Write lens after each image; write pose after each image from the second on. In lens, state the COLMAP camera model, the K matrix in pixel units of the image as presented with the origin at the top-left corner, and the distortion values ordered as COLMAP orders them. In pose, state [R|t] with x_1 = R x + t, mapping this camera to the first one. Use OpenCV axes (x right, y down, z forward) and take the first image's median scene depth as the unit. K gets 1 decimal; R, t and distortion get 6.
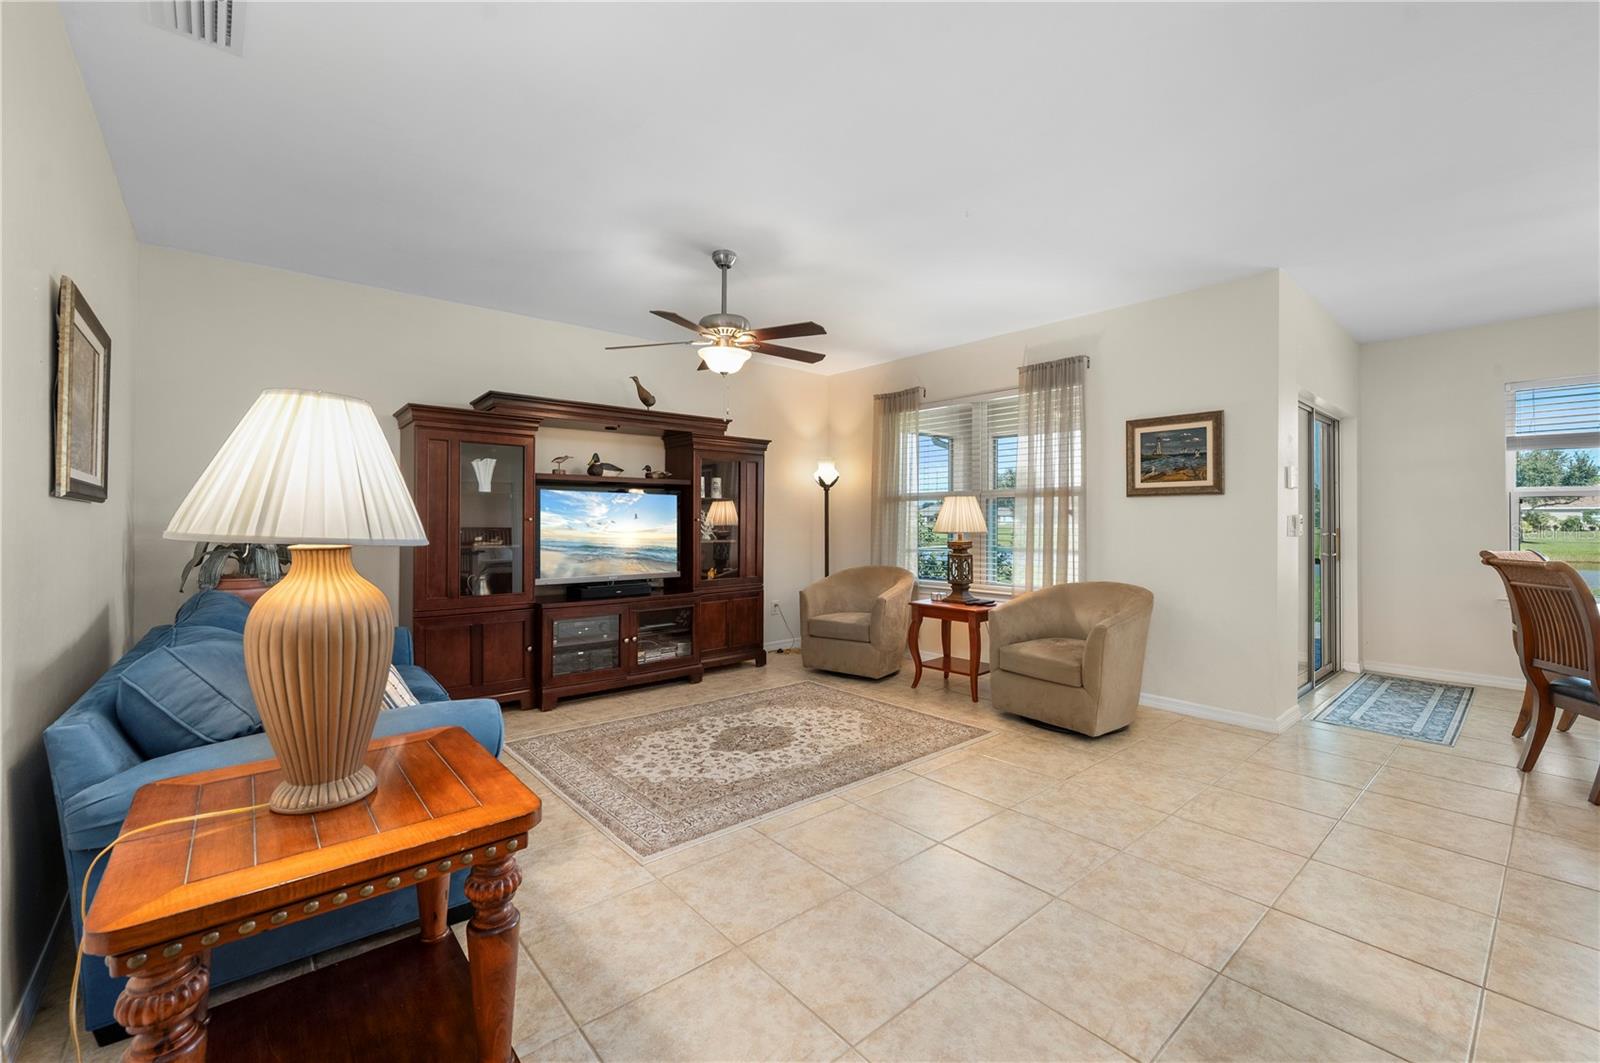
lens RADIAL K [[673.6, 0, 809.7], [0, 673.6, 509.2], [0, 0, 1]] dist [-0.002445, -0.000707]
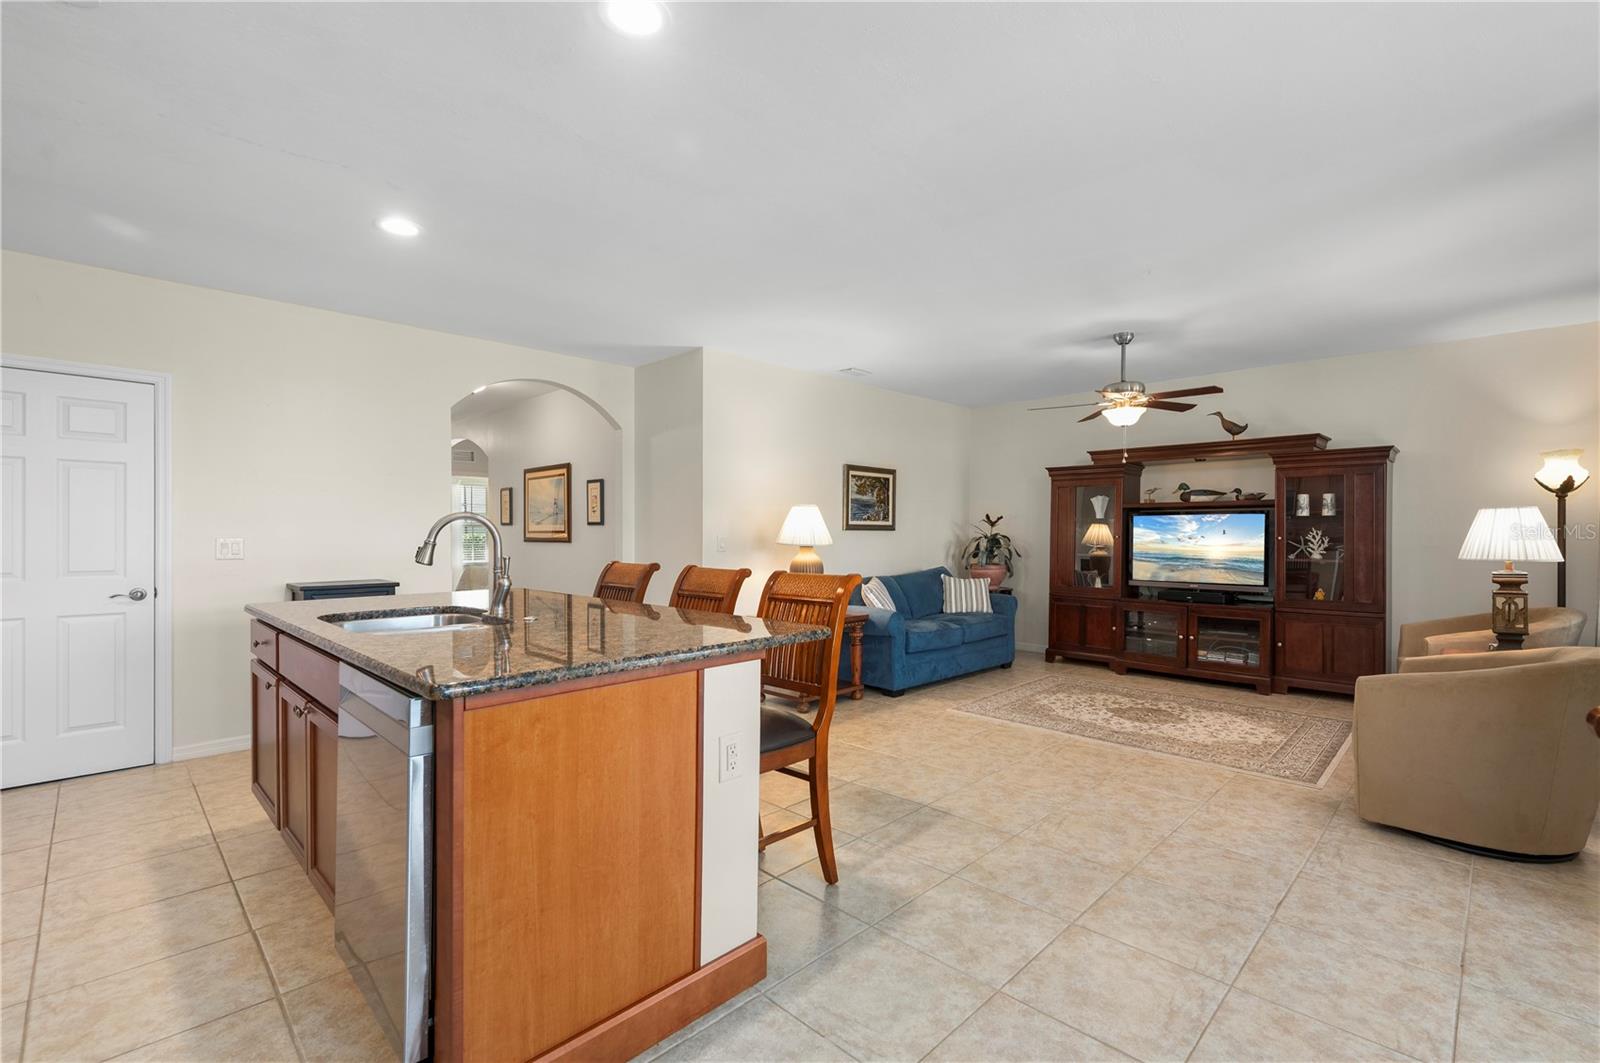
lens RADIAL K [[703.6, 0, 835.7], [0, 703.6, 537.4], [0, 0, 1]] dist [-0.003974, 0.000868]
pose [[0.111978, 0.008550, -0.993674, 0.928832], [0.015510, 0.999826, 0.010351, -0.008022], [0.993590, -0.016571, 0.111826, 0.236404]]
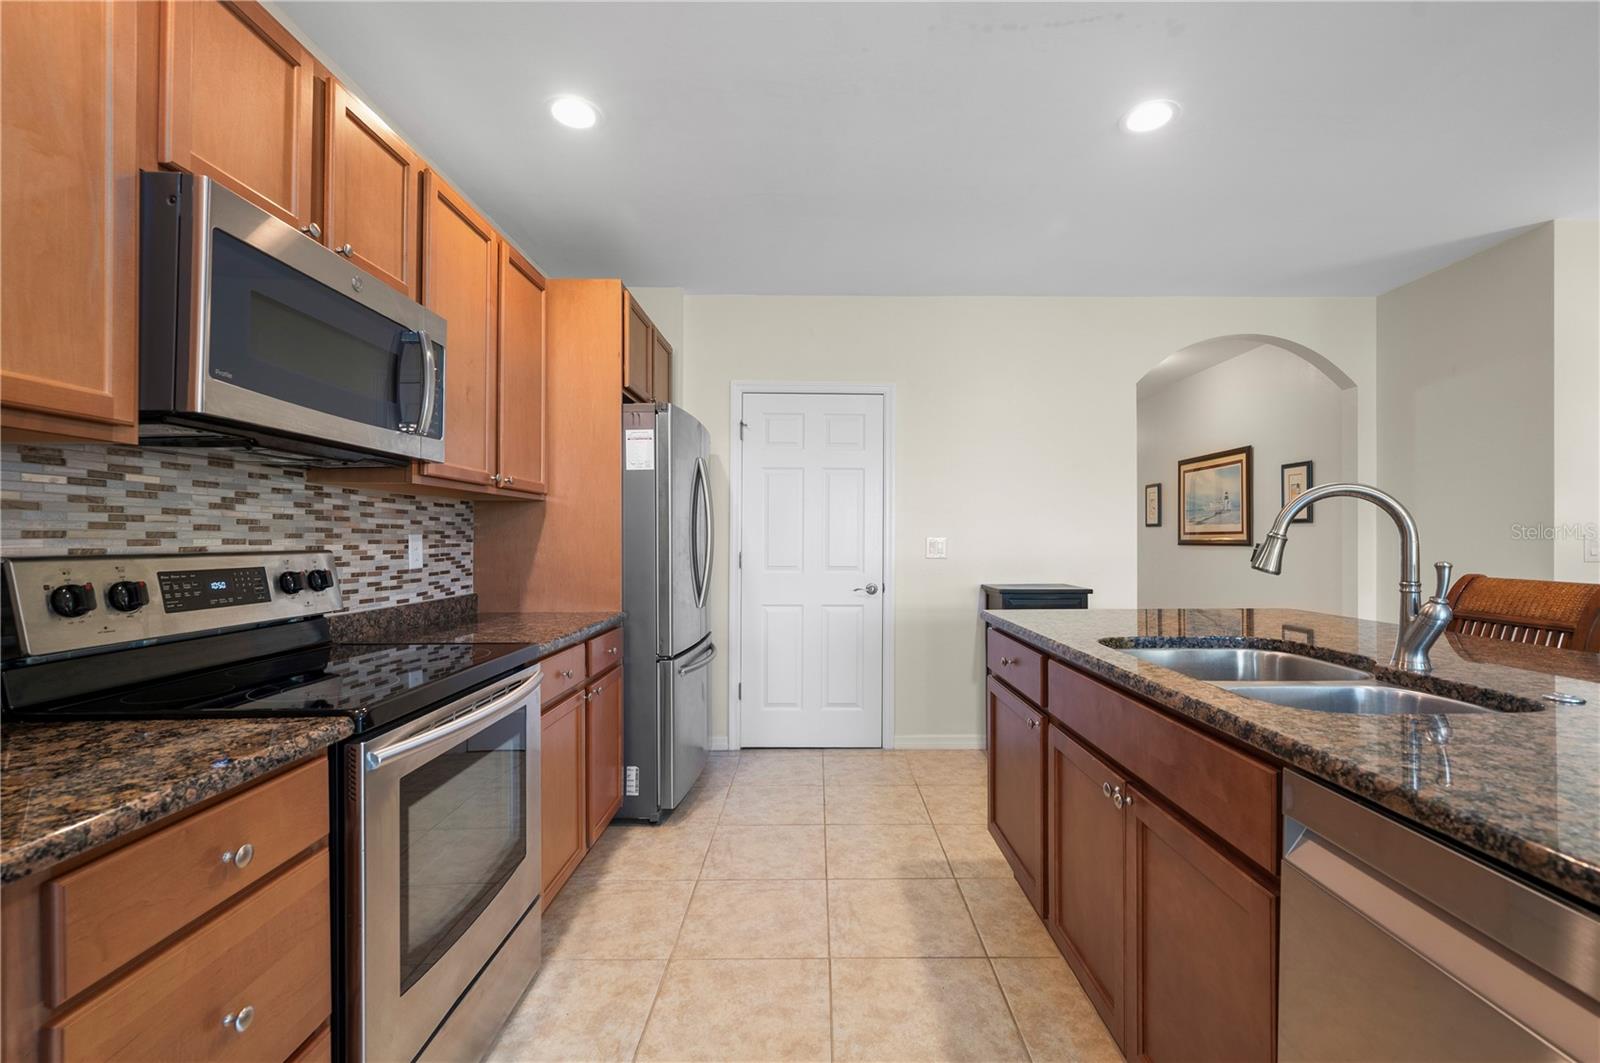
lens RADIAL K [[673.6, 0, 816.0], [0, 673.6, 535.5], [0, 0, 1]] dist [-0.002445, -0.000707]
pose [[-0.643832, -0.001750, -0.765165, 0.721465], [0.014299, 0.999795, -0.014318, -0.002238], [0.765033, -0.020159, -0.643675, 0.012360]]
